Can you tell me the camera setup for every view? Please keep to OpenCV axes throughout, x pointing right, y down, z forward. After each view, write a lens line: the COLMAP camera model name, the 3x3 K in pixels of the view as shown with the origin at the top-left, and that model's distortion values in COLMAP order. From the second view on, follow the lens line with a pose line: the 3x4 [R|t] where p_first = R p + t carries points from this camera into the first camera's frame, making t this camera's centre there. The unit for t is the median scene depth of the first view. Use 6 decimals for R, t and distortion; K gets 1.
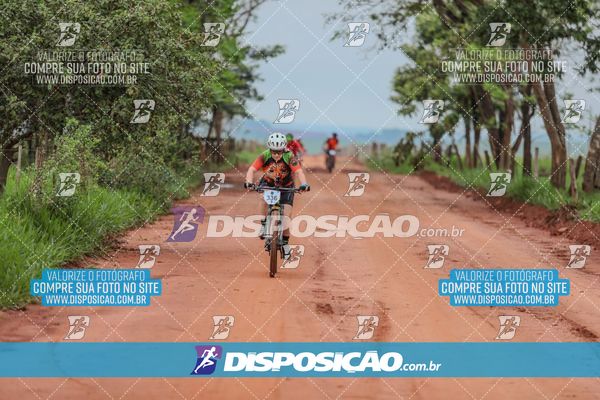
lens RADIAL K [[3485.5, 0, 300.0], [0, 3485.5, 200.2], [0, 0, 1]] dist [0.040453, 1.769415]
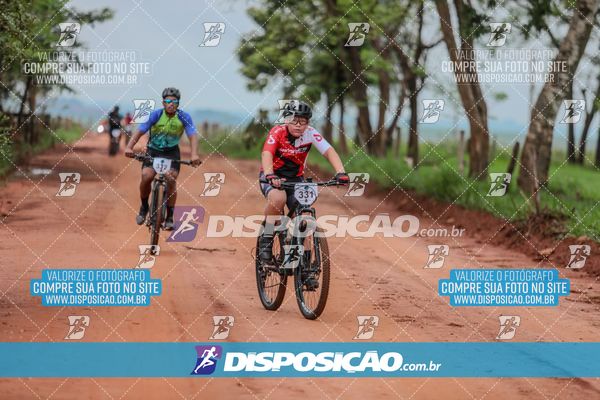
lens RADIAL K [[3395.7, 0, 301.5], [0, 3395.7, 200.0], [0, 0, 1]] dist [0.085238, 0.323115]
pose [[0.998273, 0.014163, 0.057018, -0.006287], [-0.014505, 0.999879, 0.005585, -0.002881], [-0.056932, -0.006402, 0.998358, 0.213903]]
